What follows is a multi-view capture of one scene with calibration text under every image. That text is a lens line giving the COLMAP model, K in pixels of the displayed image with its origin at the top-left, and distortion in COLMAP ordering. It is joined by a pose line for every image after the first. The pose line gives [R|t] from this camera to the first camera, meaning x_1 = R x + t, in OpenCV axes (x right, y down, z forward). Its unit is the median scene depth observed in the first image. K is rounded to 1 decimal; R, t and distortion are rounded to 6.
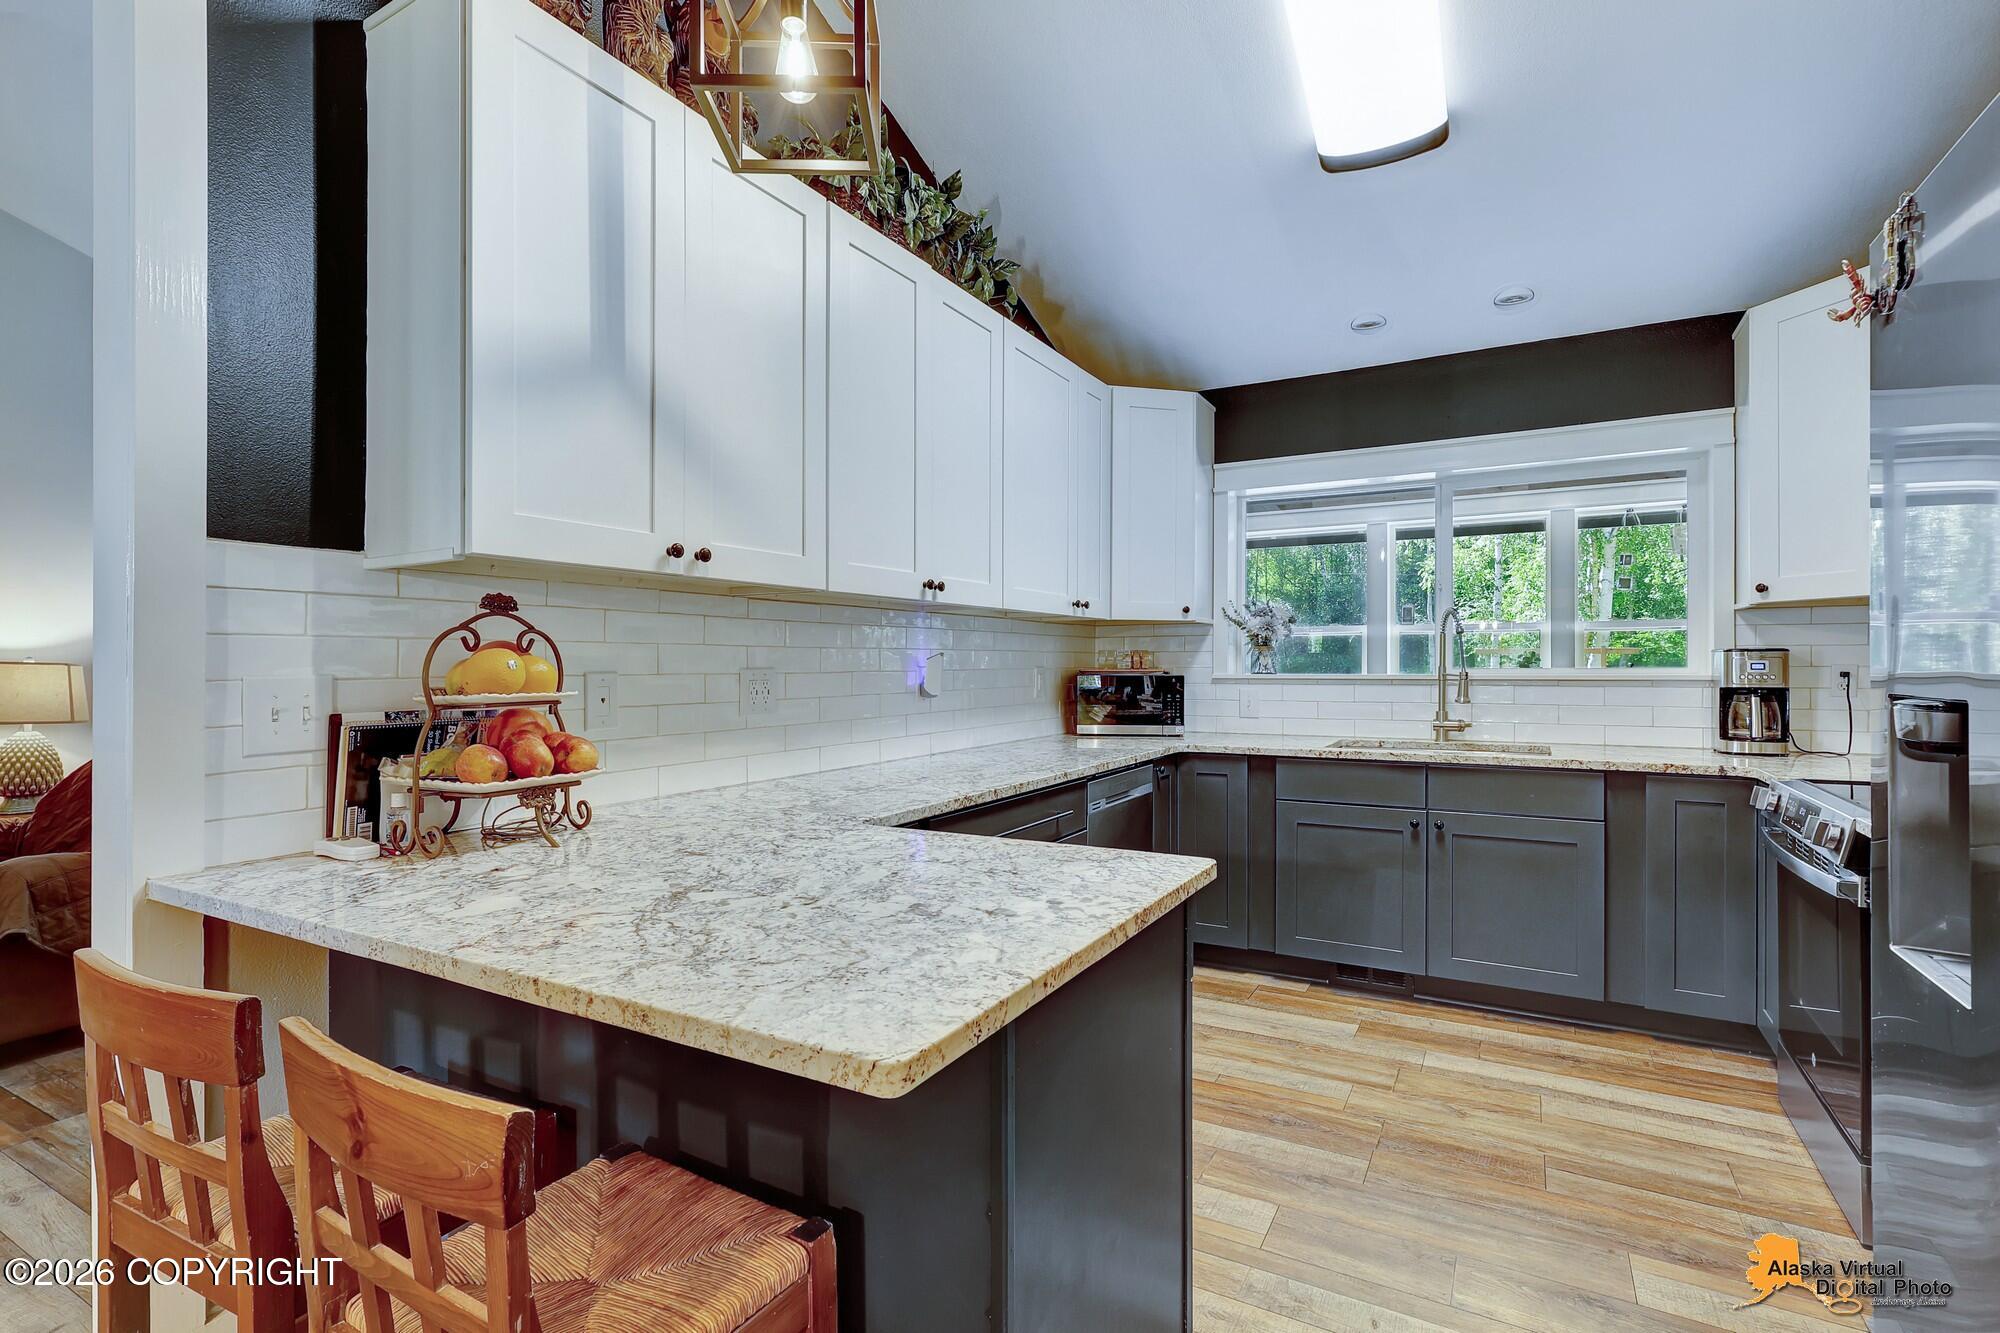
lens RADIAL K [[933.1, 0, 989.0], [0, 933.1, 668.0], [0, 0, 1]] dist [0.001751, 0.000140]
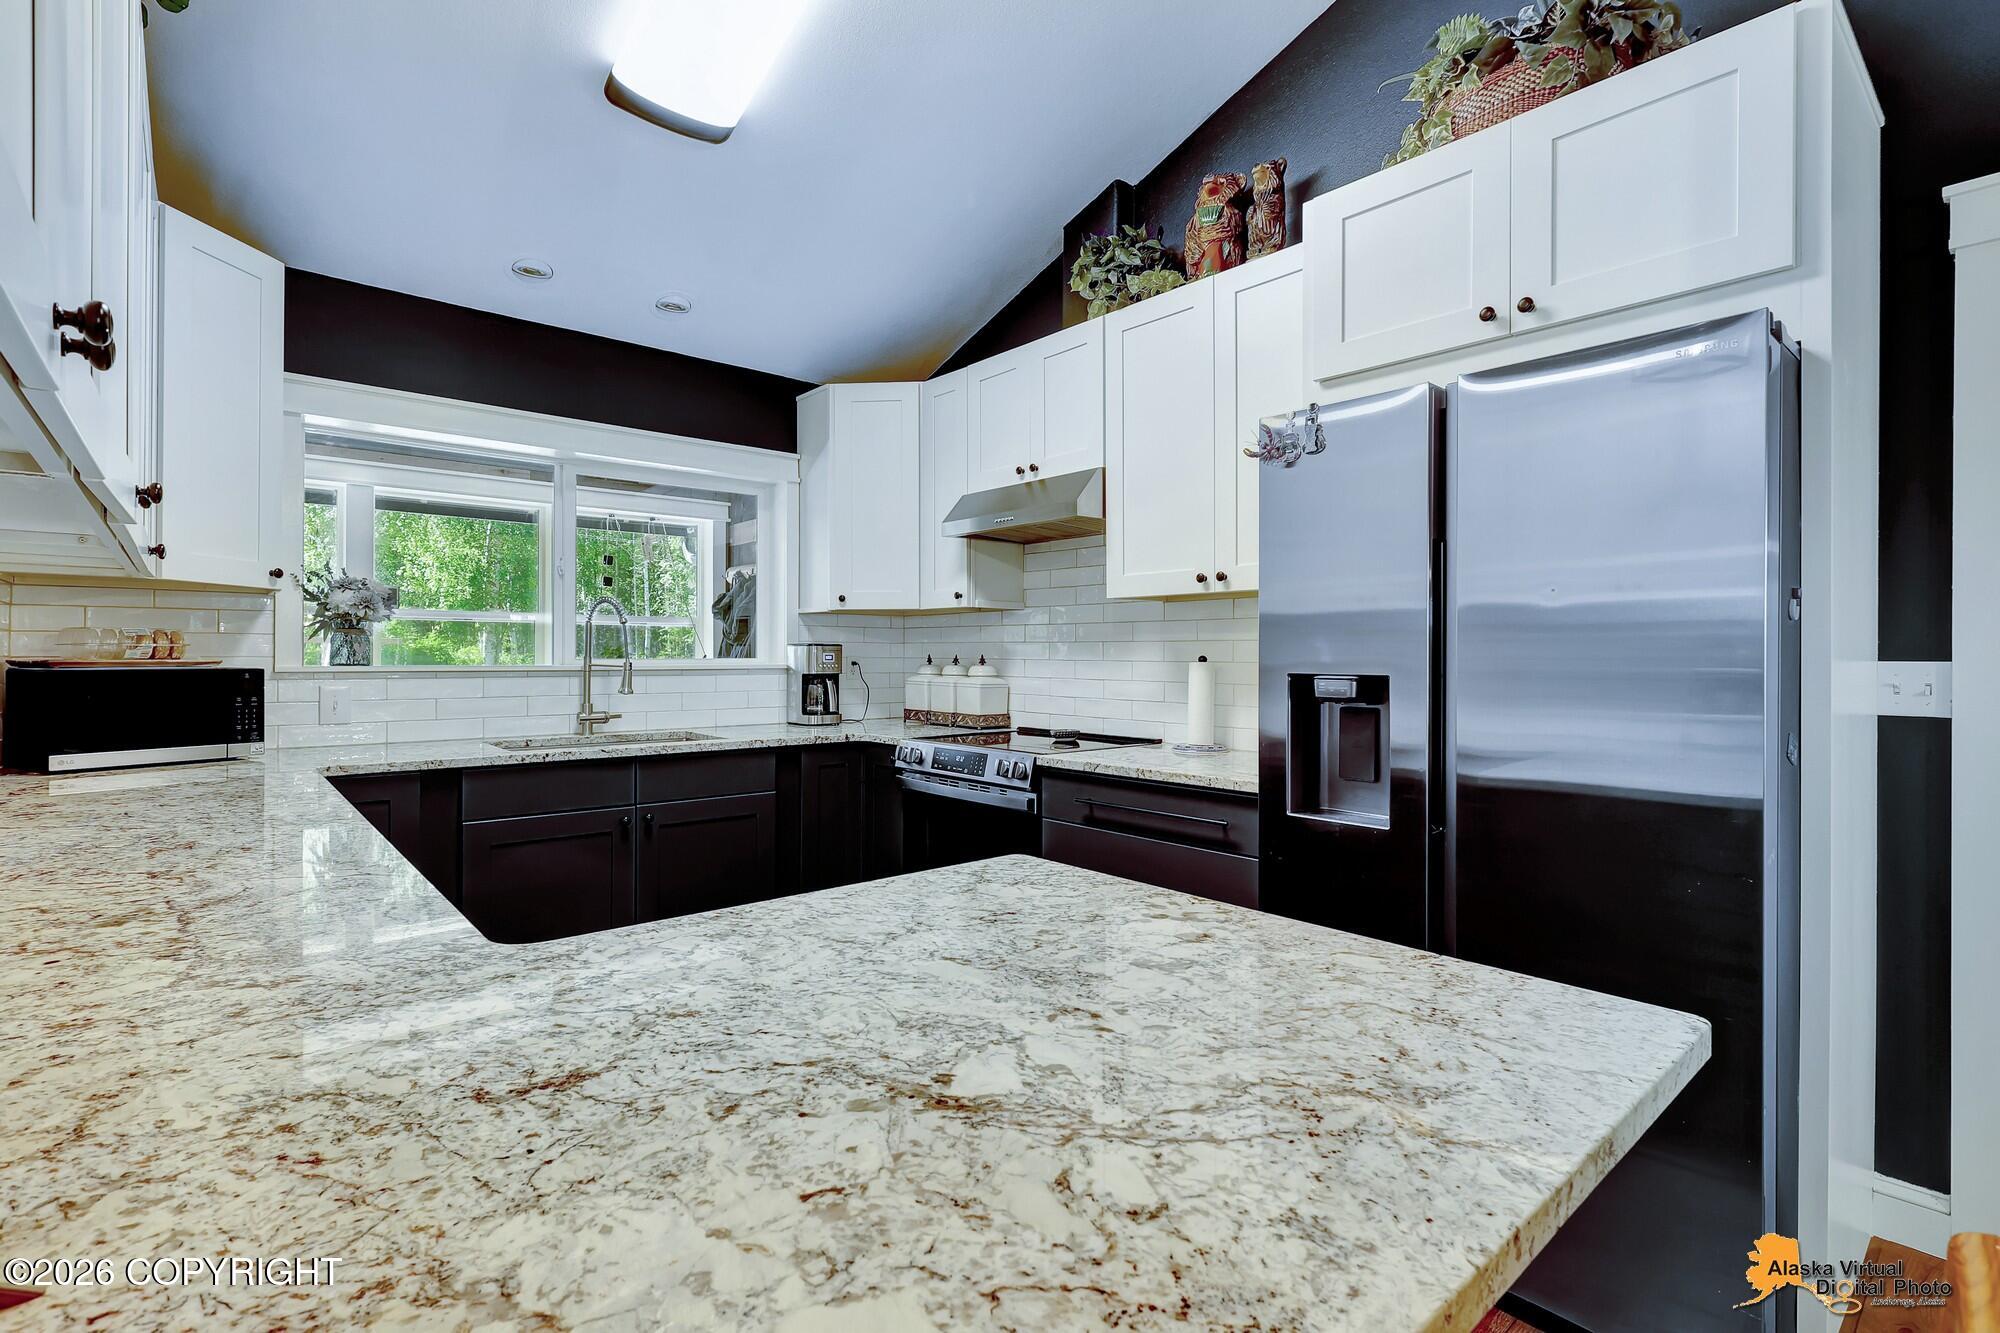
lens RADIAL K [[933.1, 0, 1005.6], [0, 933.1, 657.7], [0, 0, 1]] dist [0.001751, 0.000140]
pose [[0.326943, 0.002113, 0.945042, -0.323128], [-0.001468, 0.999997, -0.001728, 0.000358], [-0.945043, -0.000823, 0.326945, 0.324989]]
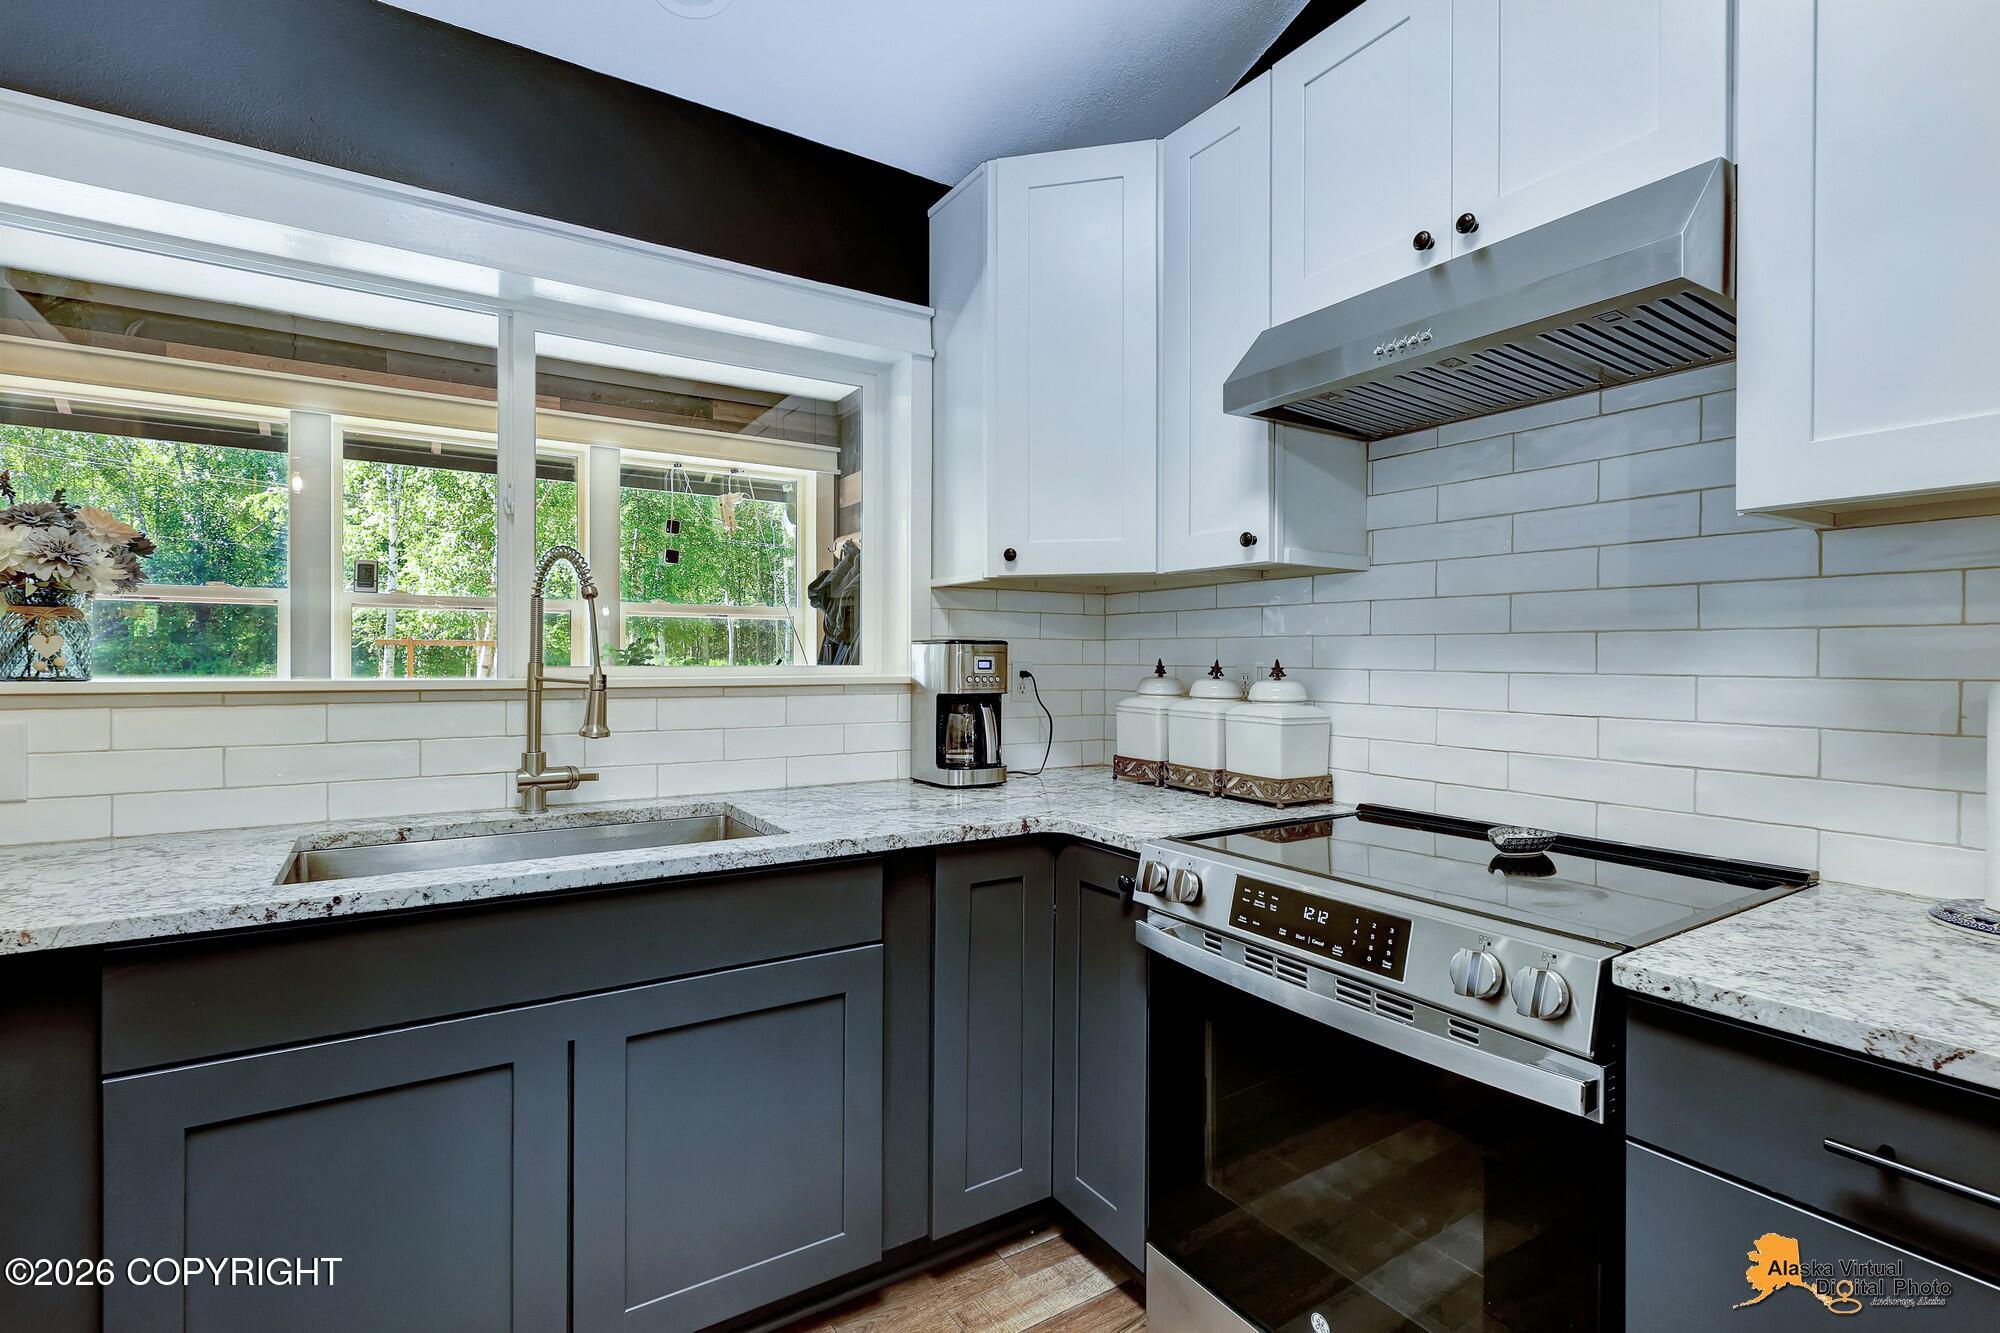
lens RADIAL K [[933.1, 0, 999.8], [0, 933.1, 663.1], [0, 0, 1]] dist [0.001751, 0.000140]
pose [[0.463118, 0.002209, 0.886294, 0.181609], [-0.003439, 0.999994, -0.000695, -0.002525], [-0.886290, -0.002727, 0.463122, 0.632272]]
